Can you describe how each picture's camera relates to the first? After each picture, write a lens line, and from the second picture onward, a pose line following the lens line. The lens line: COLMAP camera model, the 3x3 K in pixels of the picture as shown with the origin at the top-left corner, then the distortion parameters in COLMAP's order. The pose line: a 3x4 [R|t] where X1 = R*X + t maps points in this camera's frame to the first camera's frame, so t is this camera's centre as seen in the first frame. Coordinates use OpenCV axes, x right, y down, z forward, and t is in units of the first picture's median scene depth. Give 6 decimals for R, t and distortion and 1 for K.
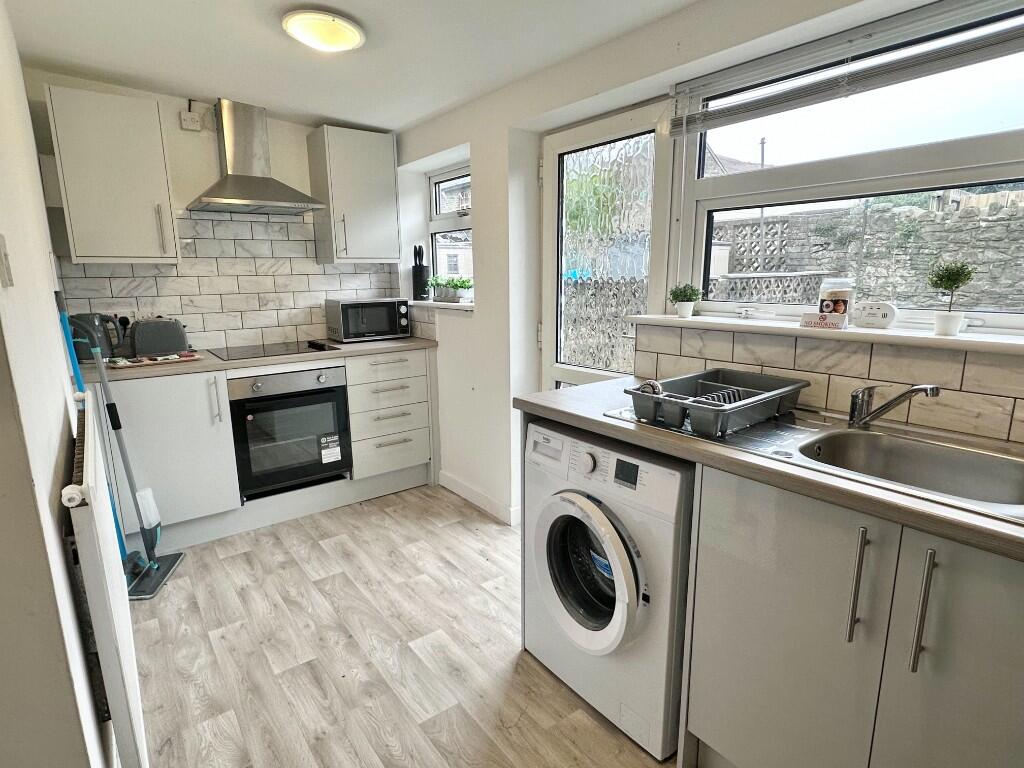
lens RADIAL K [[556.2, 0, 513.9], [0, 556.2, 388.8], [0, 0, 1]] dist [0.023920, 0.001263]
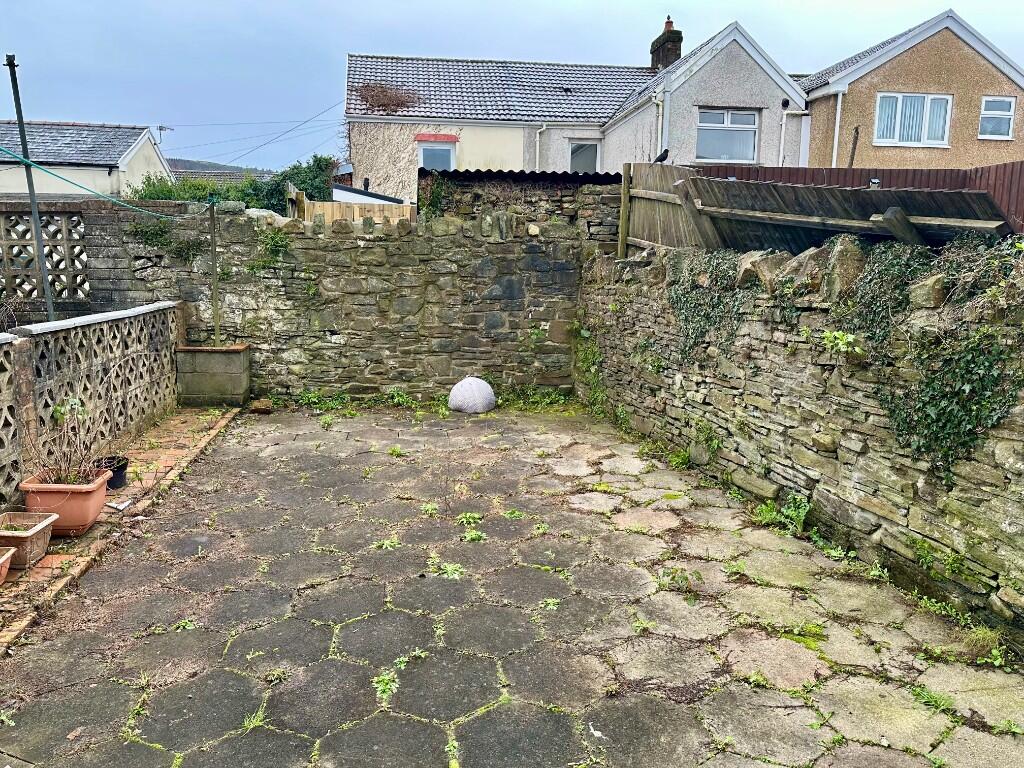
lens RADIAL K [[714.1, 0, 511.2], [0, 714.1, 386.1], [0, 0, 1]] dist [0.002190, 0.000681]
pose [[0.468311, -0.138765, 0.872599, 0.047530], [0.170834, 0.983176, 0.064665, -0.127418], [-0.866891, 0.118787, 0.484138, 0.374729]]
